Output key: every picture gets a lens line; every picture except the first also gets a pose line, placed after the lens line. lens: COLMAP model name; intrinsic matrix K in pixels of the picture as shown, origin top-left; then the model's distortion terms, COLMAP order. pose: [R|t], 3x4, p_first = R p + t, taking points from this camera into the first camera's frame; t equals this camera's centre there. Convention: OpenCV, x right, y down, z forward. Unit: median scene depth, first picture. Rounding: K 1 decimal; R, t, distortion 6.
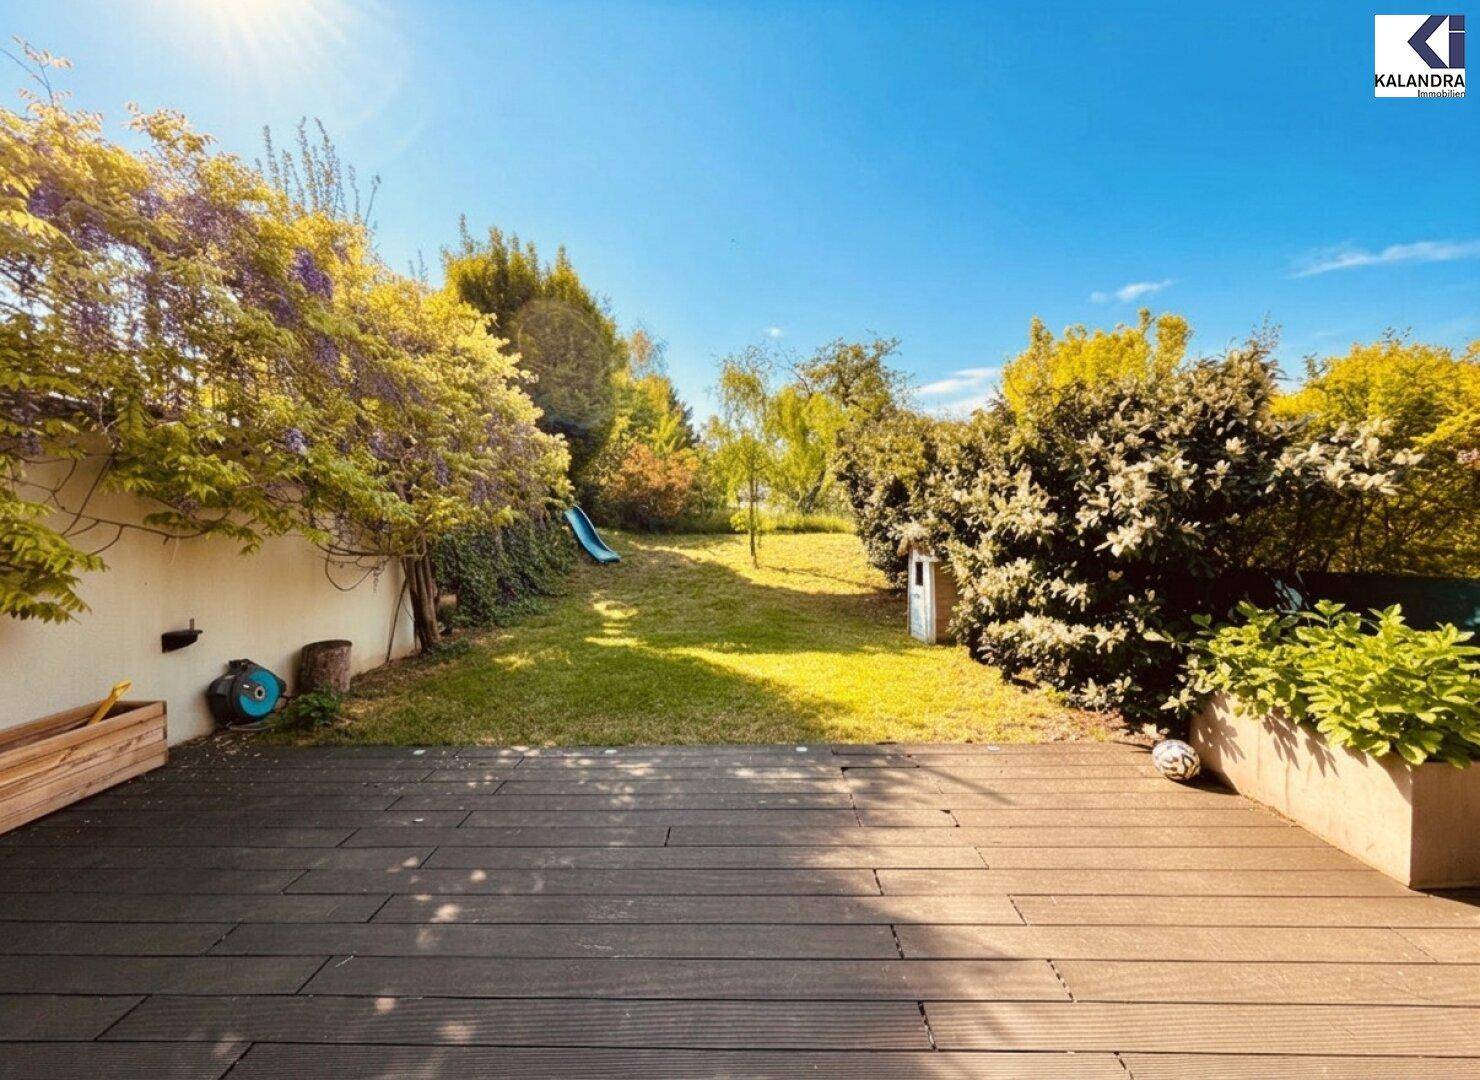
lens RADIAL K [[585.8, 0, 740.0], [0, 585.8, 540.0], [0, 0, 1]] dist [0.000736, 0.000173]
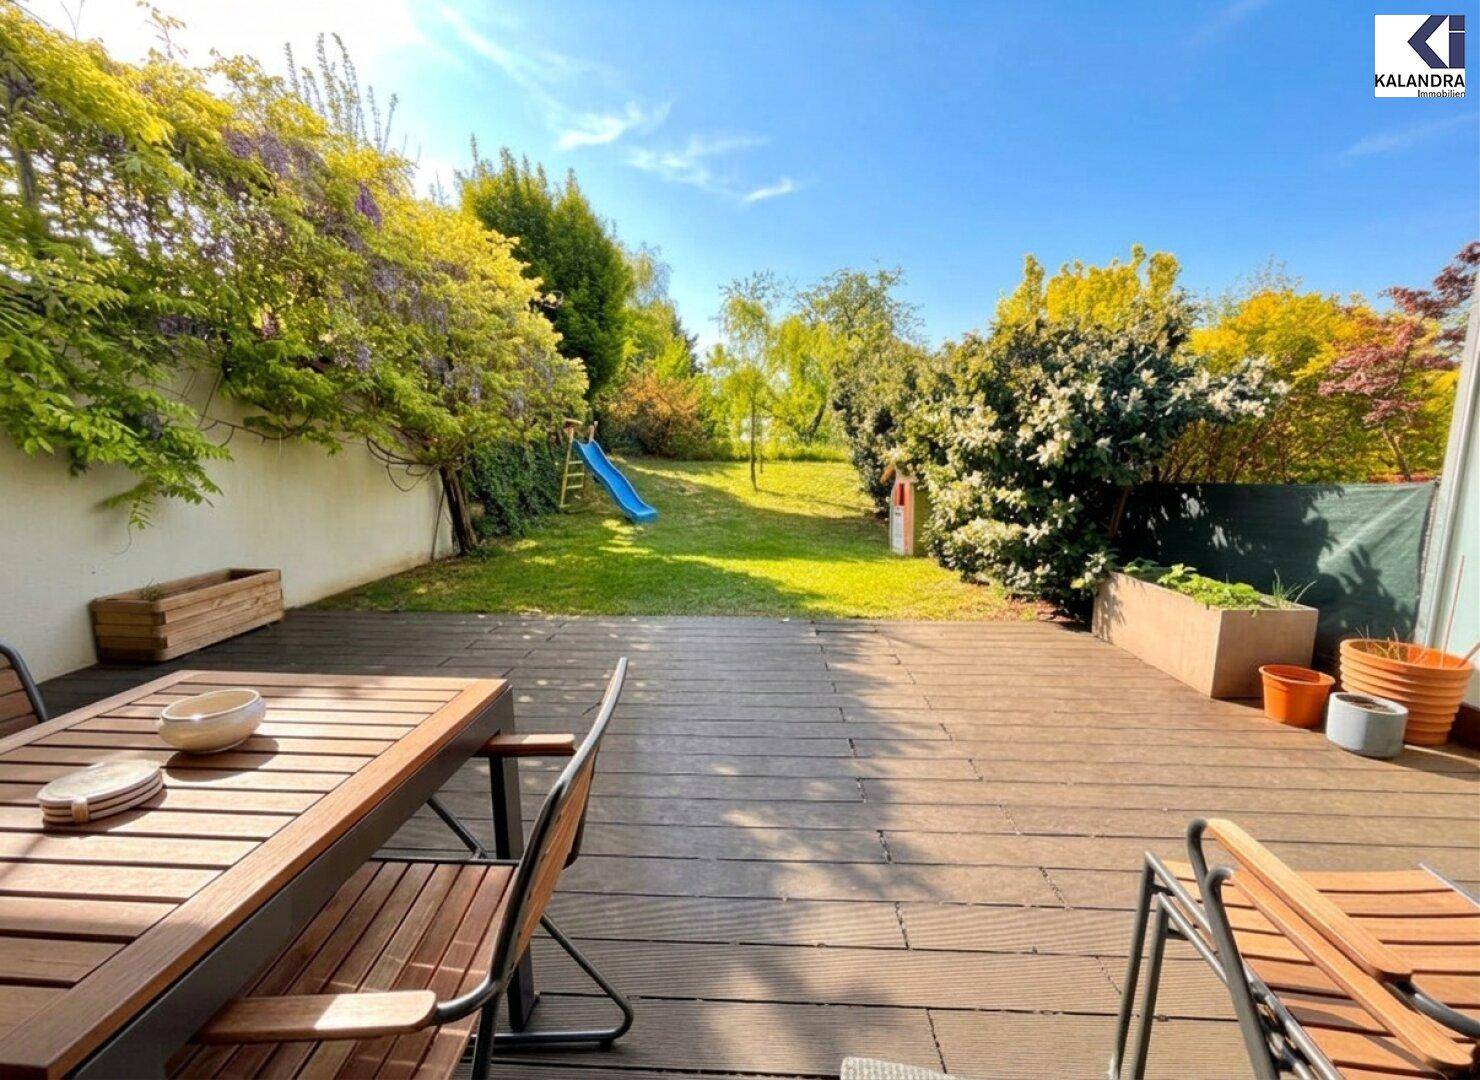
lens RADIAL K [[591.4, 0, 738.2], [0, 591.4, 549.4], [0, 0, 1]] dist [0.001503, 0.000200]
pose [[0.999786, 0.020584, -0.001944, 0.000383], [-0.020195, 0.992399, 0.121397, 0.045352], [0.004428, -0.121332, 0.992602, -0.187781]]
